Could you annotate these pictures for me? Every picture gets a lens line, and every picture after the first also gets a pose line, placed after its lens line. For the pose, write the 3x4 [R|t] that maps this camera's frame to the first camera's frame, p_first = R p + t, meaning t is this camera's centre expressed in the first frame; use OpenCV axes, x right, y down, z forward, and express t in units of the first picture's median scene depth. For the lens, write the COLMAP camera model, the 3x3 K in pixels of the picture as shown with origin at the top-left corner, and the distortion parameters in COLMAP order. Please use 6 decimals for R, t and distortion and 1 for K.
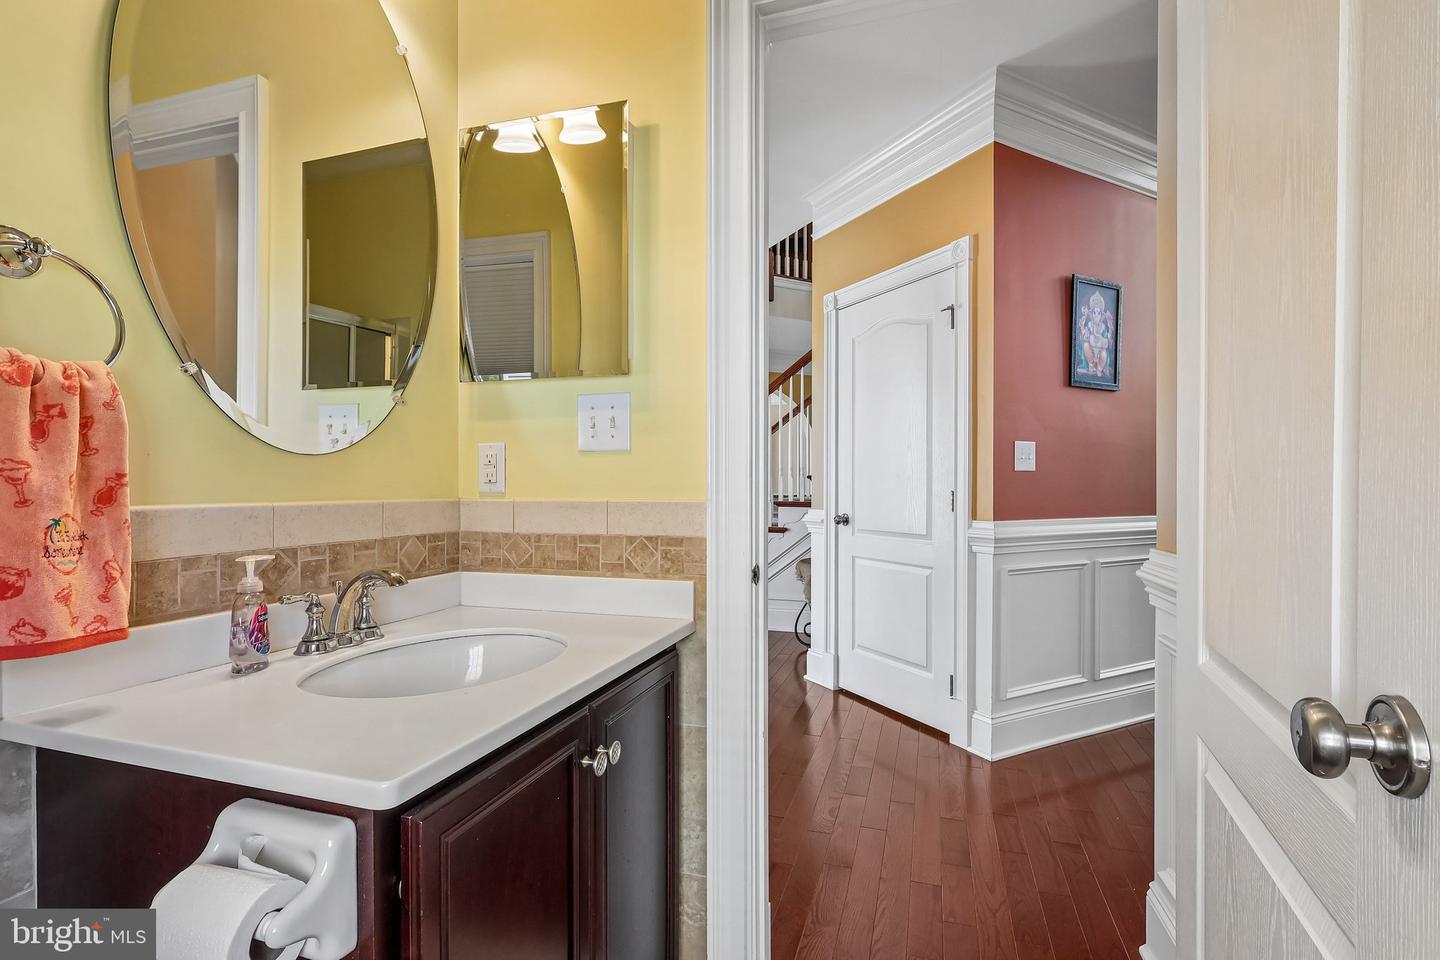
lens RADIAL K [[666.7, 0, 721.5], [0, 666.7, 484.1], [0, 0, 1]] dist [0.000230, 0.000627]
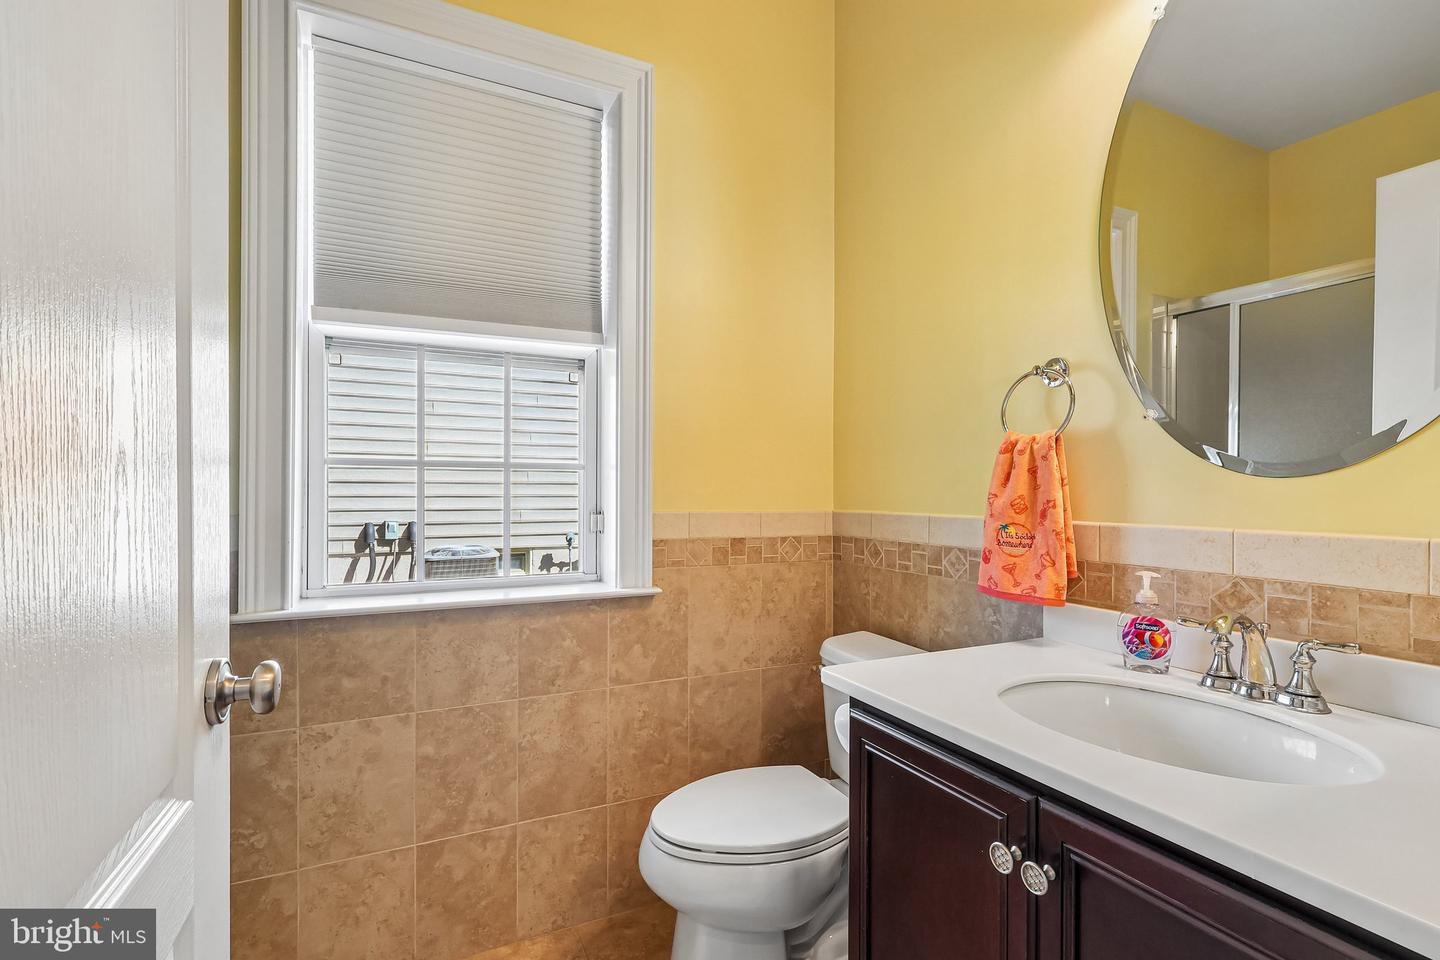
lens RADIAL K [[666.7, 0, 719.2], [0, 666.7, 490.0], [0, 0, 1]] dist [0.000230, 0.000627]
pose [[-0.720650, -0.008054, -0.693252, 0.597049], [-0.005100, 0.999967, -0.006316, -0.020515], [0.693280, -0.001016, -0.720668, 1.276149]]
